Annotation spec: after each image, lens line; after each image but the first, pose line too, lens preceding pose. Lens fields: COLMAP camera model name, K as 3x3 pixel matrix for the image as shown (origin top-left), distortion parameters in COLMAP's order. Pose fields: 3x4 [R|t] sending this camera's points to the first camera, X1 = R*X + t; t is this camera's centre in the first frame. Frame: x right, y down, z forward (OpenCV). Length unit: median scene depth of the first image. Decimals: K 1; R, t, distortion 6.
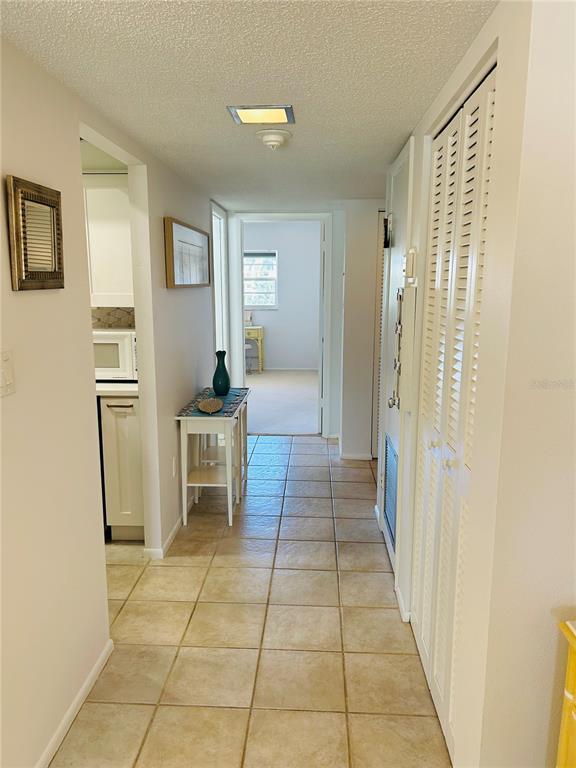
lens RADIAL K [[568.6, 0, 288.0], [0, 568.6, 384.0], [0, 0, 1]] dist [0.073175, -0.090010]
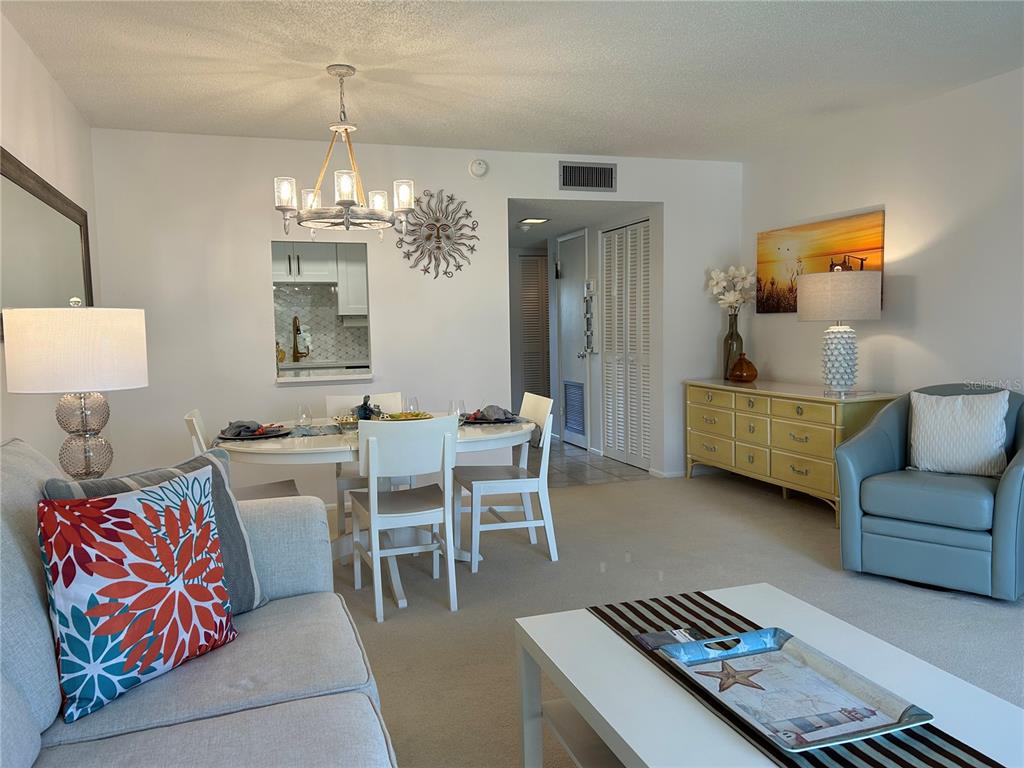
lens RADIAL K [[758.1, 0, 509.3], [0, 758.1, 390.6], [0, 0, 1]] dist [0.073175, -0.090010]
pose [[0.932667, -0.055135, 0.356501, -0.922245], [0.087762, 0.993239, -0.075991, 0.306894], [-0.349901, 0.102161, 0.931199, -1.247901]]
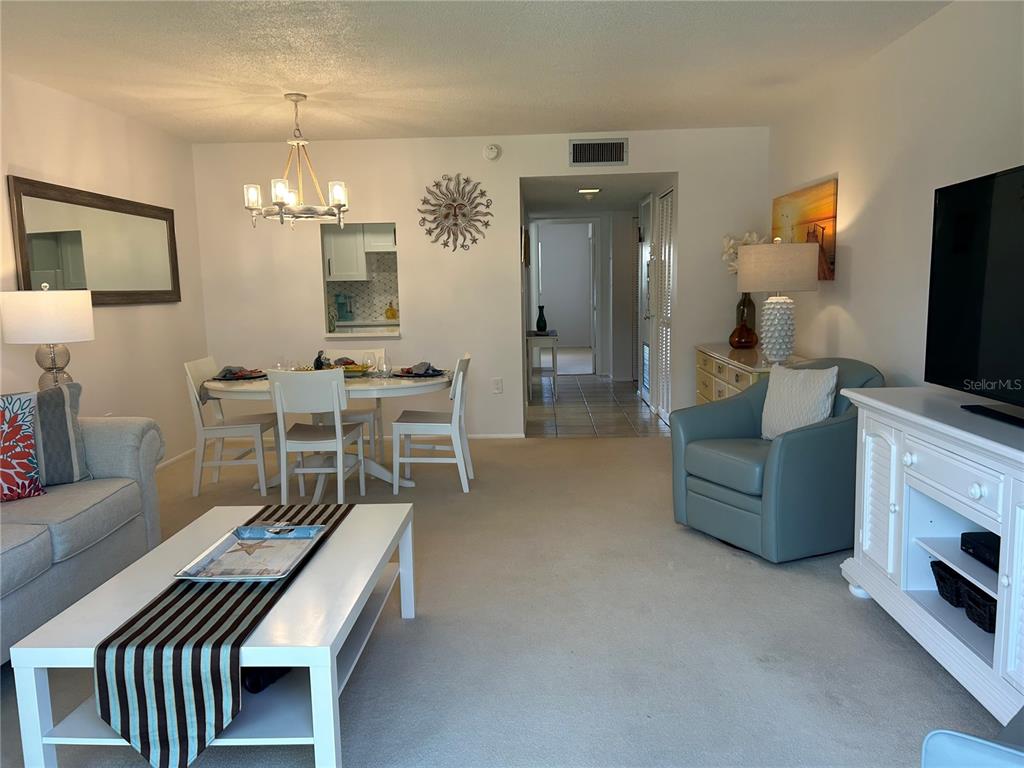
lens RADIAL K [[758.1, 0, 507.7], [0, 758.1, 382.8], [0, 0, 1]] dist [0.073144, -0.091331]
pose [[0.999637, -0.026267, 0.006045, -0.315700], [0.026507, 0.998691, -0.043756, 0.347804], [-0.004888, 0.043900, 0.999024, -1.605952]]
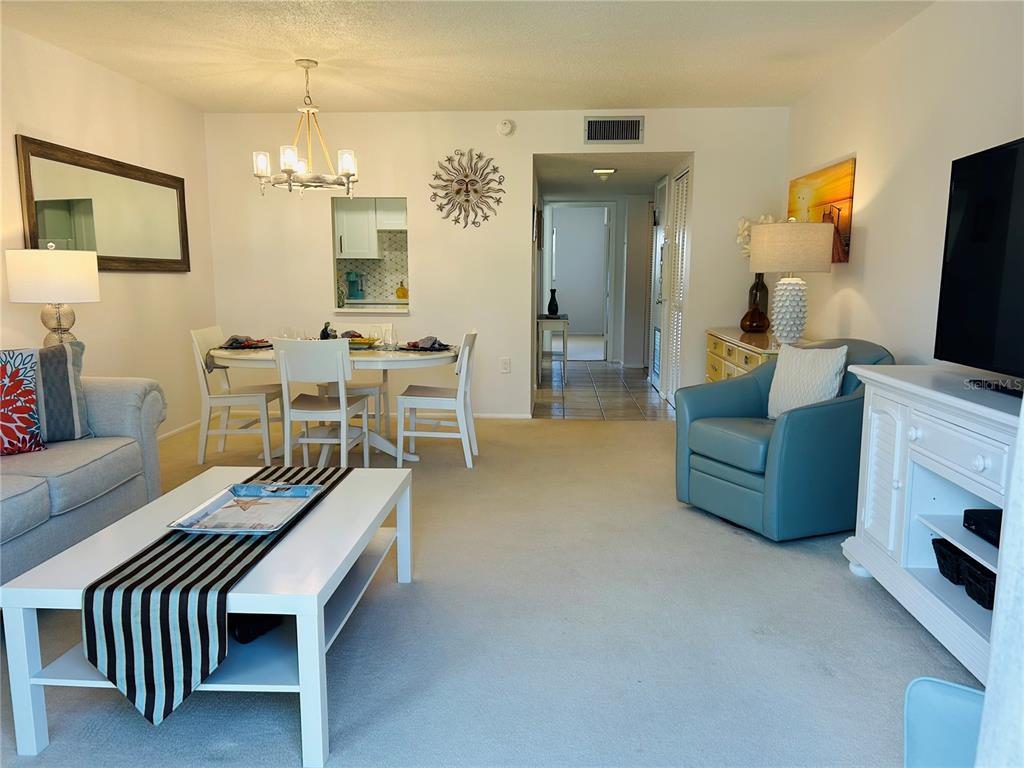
lens RADIAL K [[758.1, 0, 509.3], [0, 758.1, 390.6], [0, 0, 1]] dist [0.073175, -0.090010]
pose [[0.999954, -0.000455, -0.009585, -0.300910], [0.000258, 0.999790, -0.020468, 0.376436], [0.009592, 0.020465, 0.999745, -1.595866]]
